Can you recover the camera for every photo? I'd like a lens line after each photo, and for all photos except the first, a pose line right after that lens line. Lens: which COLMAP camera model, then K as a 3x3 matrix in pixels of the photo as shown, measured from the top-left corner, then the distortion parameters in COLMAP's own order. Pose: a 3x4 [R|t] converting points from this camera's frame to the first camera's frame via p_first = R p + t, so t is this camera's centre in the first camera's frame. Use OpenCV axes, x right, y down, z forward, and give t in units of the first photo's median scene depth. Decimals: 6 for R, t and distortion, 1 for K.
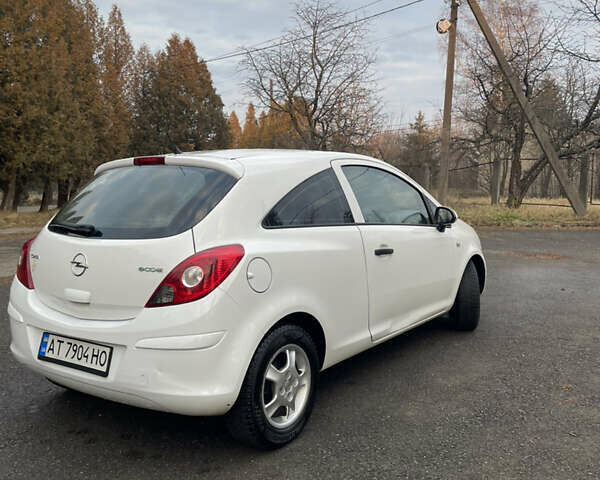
lens RADIAL K [[600.4, 0, 313.8], [0, 600.4, 232.4], [0, 0, 1]] dist [0.090925, -0.126450]
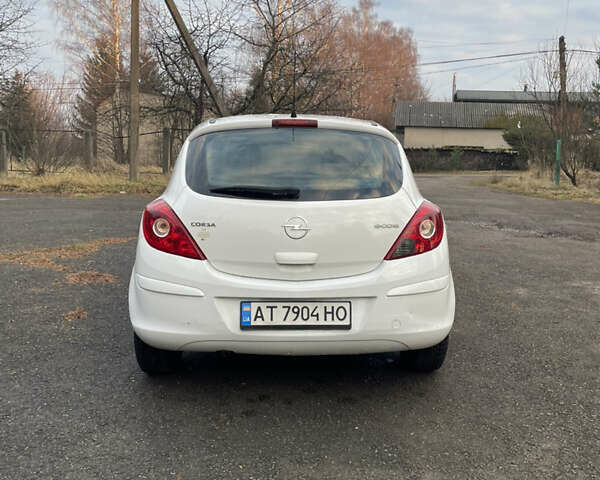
lens RADIAL K [[602.5, 0, 308.2], [0, 602.5, 237.9], [0, 0, 1]] dist [0.091101, -0.118230]
pose [[0.798948, -0.068283, 0.597511, -0.877548], [0.032676, 0.996995, 0.070243, 0.001330], [-0.600512, -0.036596, 0.798778, 0.176198]]
